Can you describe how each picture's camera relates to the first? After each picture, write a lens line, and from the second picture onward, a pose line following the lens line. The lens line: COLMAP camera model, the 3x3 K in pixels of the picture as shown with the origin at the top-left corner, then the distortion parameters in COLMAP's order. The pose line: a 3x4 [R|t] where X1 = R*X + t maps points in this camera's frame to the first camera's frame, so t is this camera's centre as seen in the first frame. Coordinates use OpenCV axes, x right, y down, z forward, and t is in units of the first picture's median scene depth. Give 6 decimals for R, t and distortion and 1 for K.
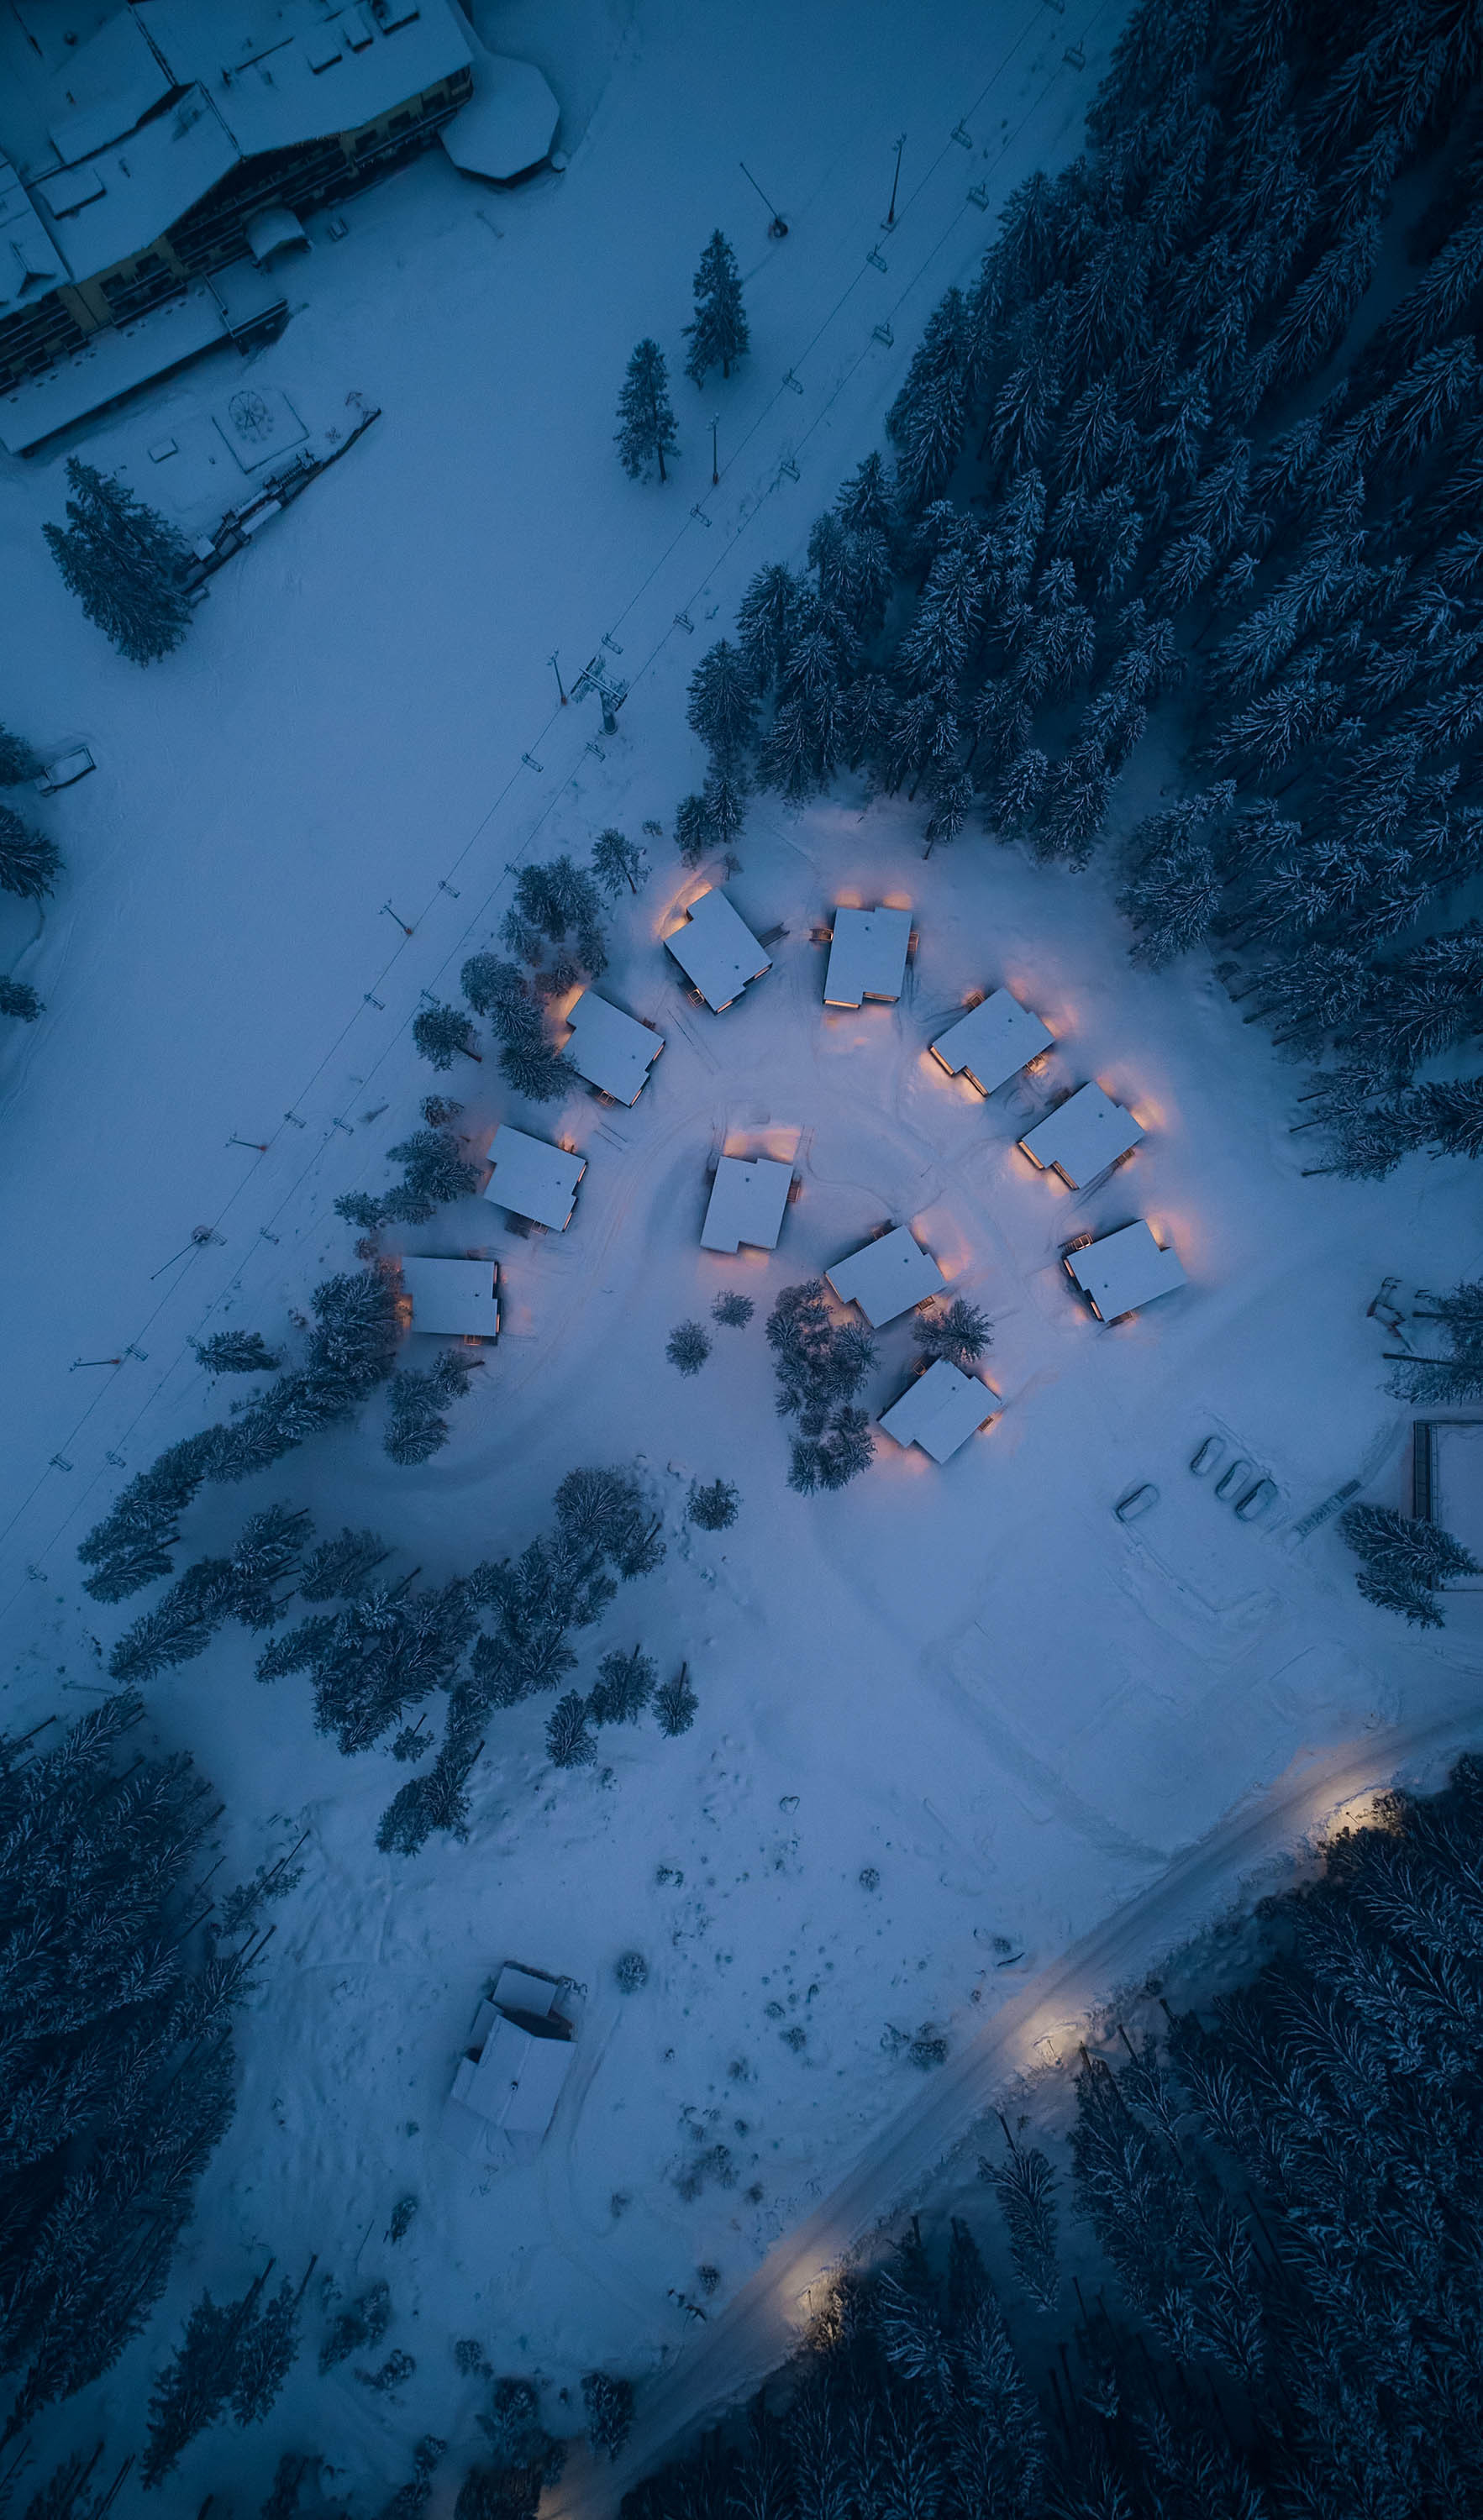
lens RADIAL K [[1716.2, 0, 741.3], [0, 1716.2, 1252.9], [0, 0, 1]] dist [0.006298, -0.007549]
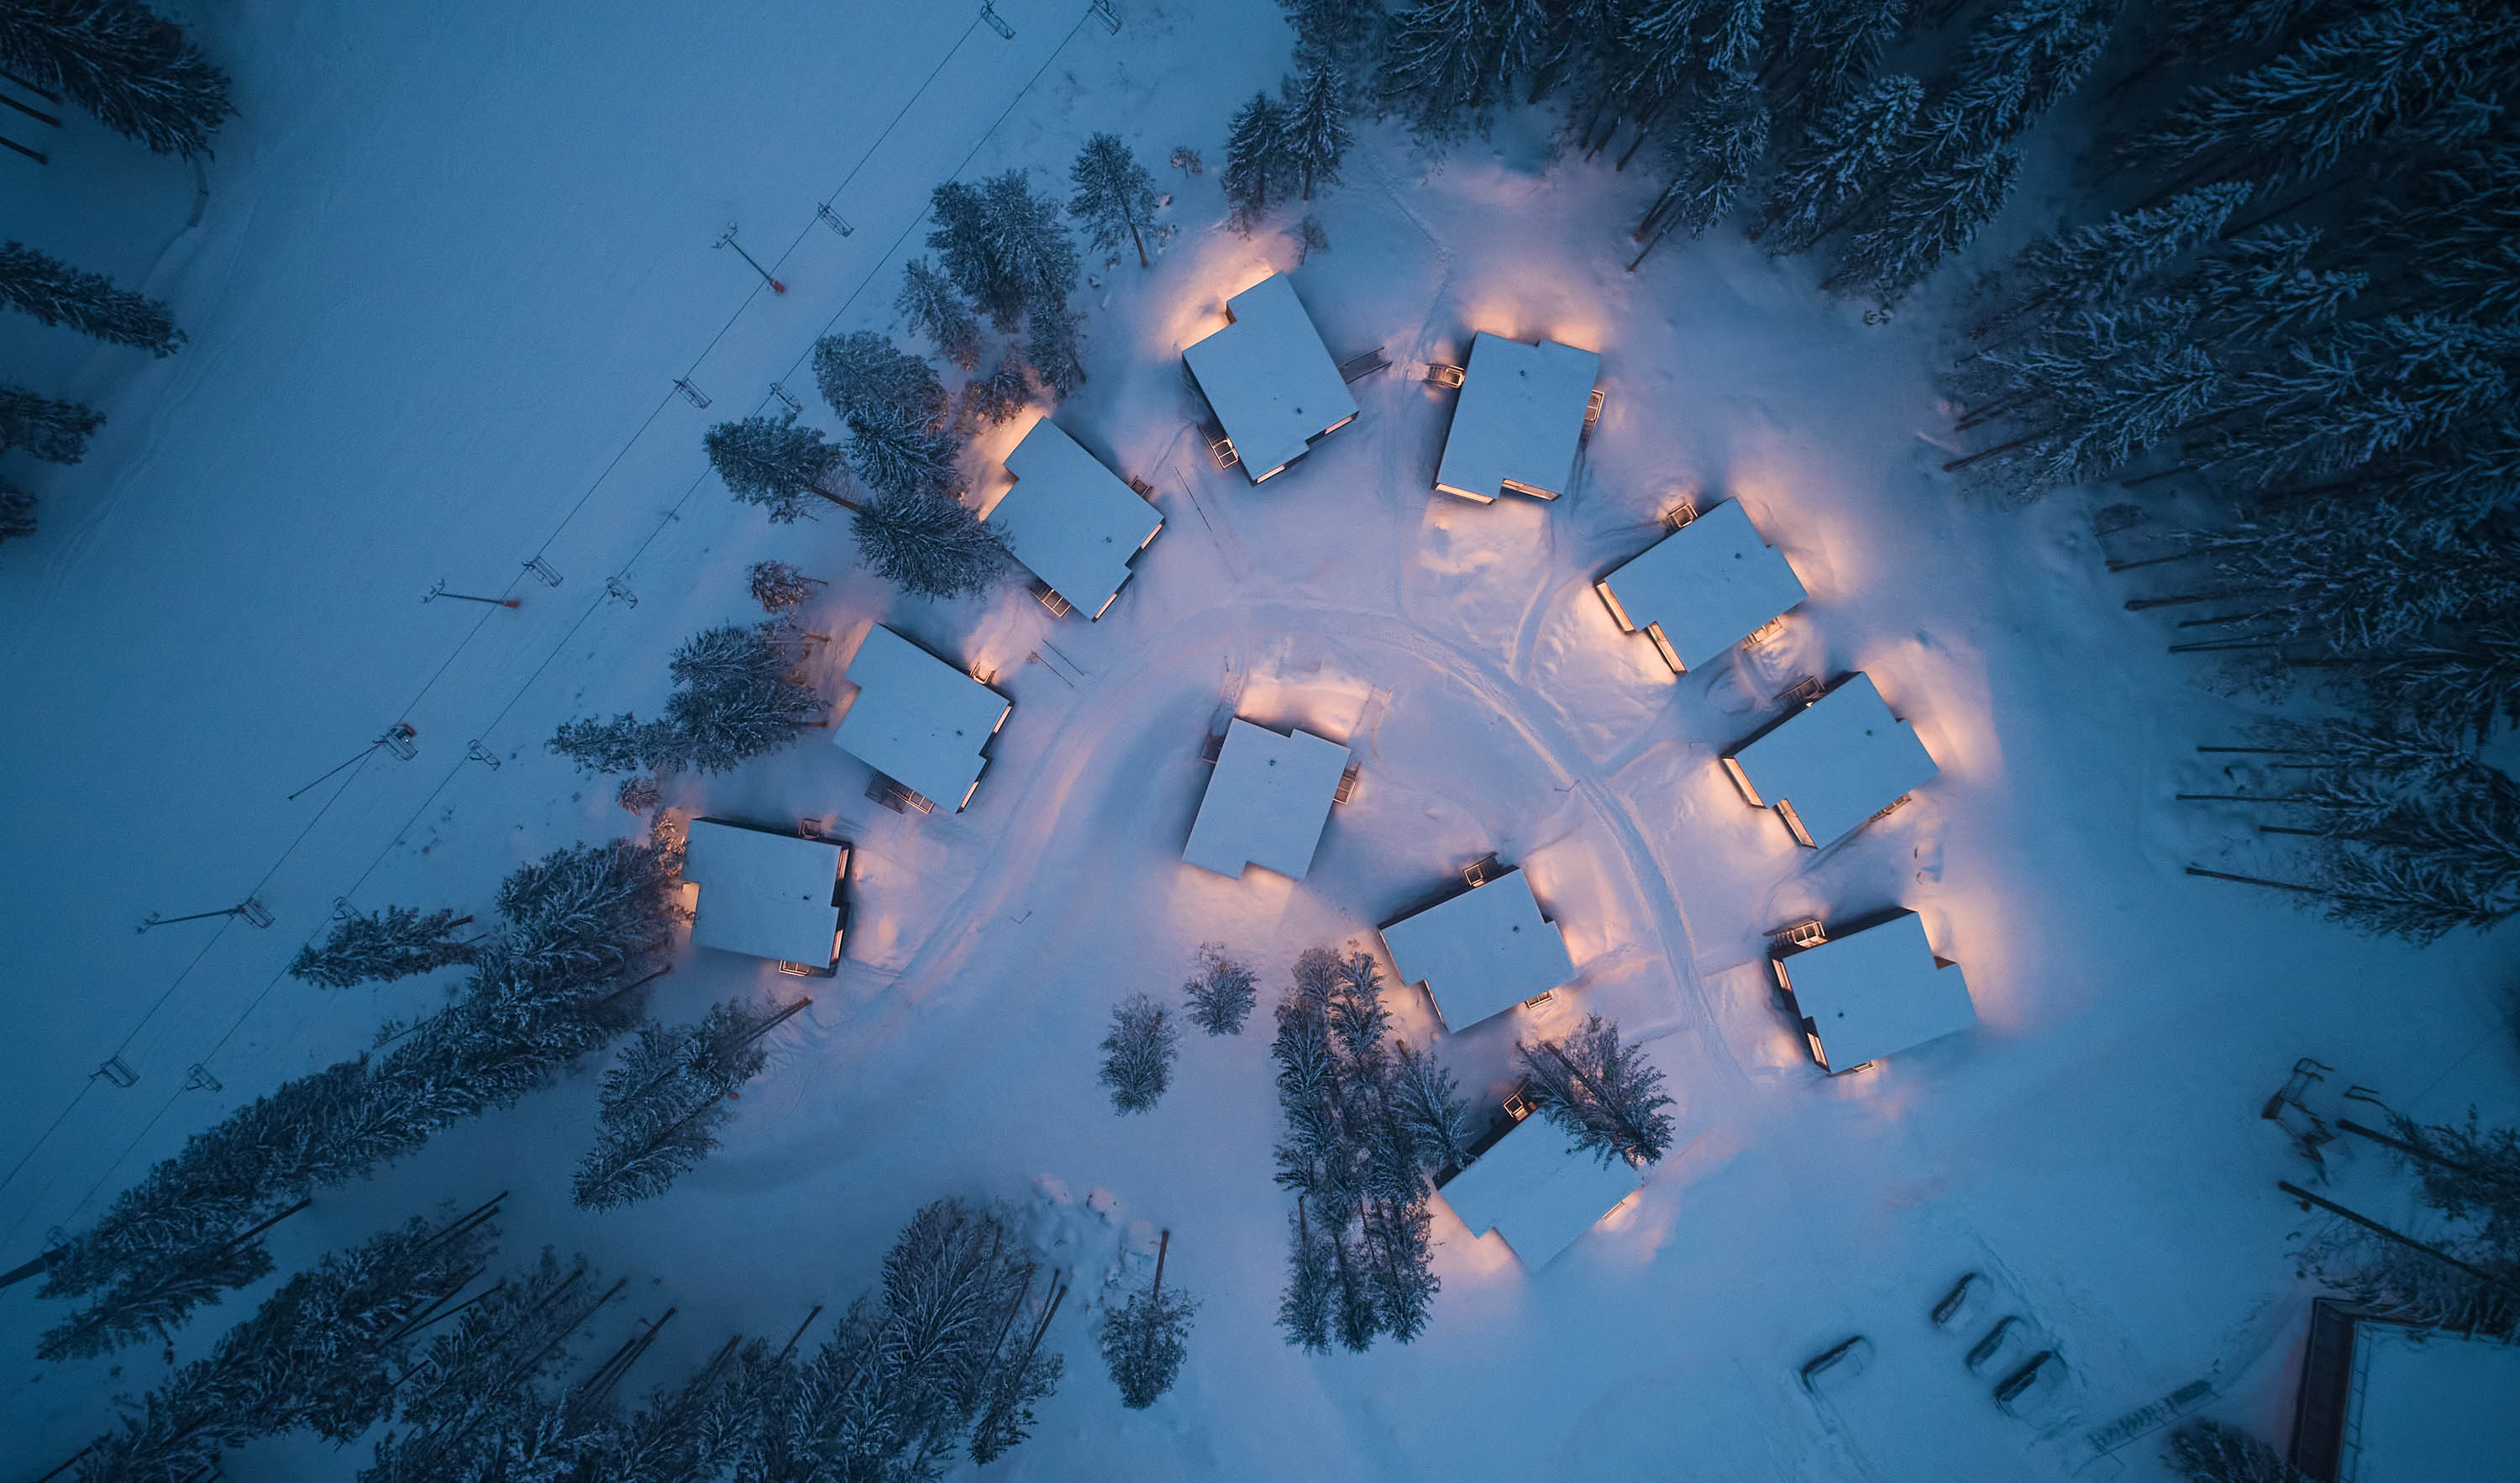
lens RADIAL K [[1716.2, 0, 1258.6], [0, 1716.2, 750.6], [0, 0, 1]] dist [0.006298, -0.007549]
pose [[0.992386, 0.122743, 0.010244, -0.008089], [-0.123007, 0.991918, 0.031123, -0.066046], [-0.006341, -0.032147, 0.999463, 0.399605]]
